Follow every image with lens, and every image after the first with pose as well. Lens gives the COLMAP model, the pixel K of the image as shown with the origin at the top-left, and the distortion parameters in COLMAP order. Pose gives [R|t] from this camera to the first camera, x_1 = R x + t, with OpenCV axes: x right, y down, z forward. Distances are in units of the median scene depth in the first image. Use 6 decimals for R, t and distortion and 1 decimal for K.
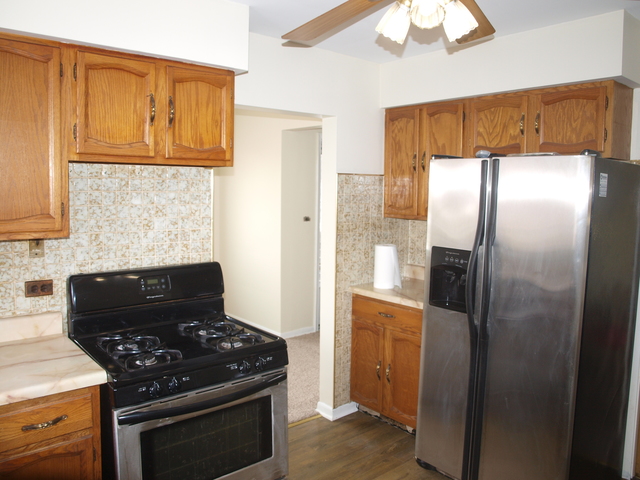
lens RADIAL K [[515.6, 0, 319.5], [0, 515.6, 236.9], [0, 0, 1]] dist [-0.096629, 0.055980]
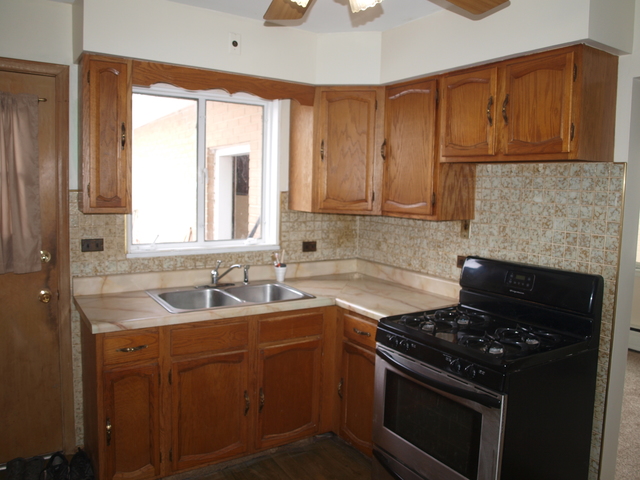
lens RADIAL K [[515.6, 0, 320.4], [0, 515.6, 239.4], [0, 0, 1]] dist [-0.096629, 0.055980]
pose [[-0.138182, 0.086286, -0.986641, 0.701738], [-0.118548, 0.987595, 0.102972, -0.043013], [0.983286, 0.131193, -0.126239, 0.708899]]
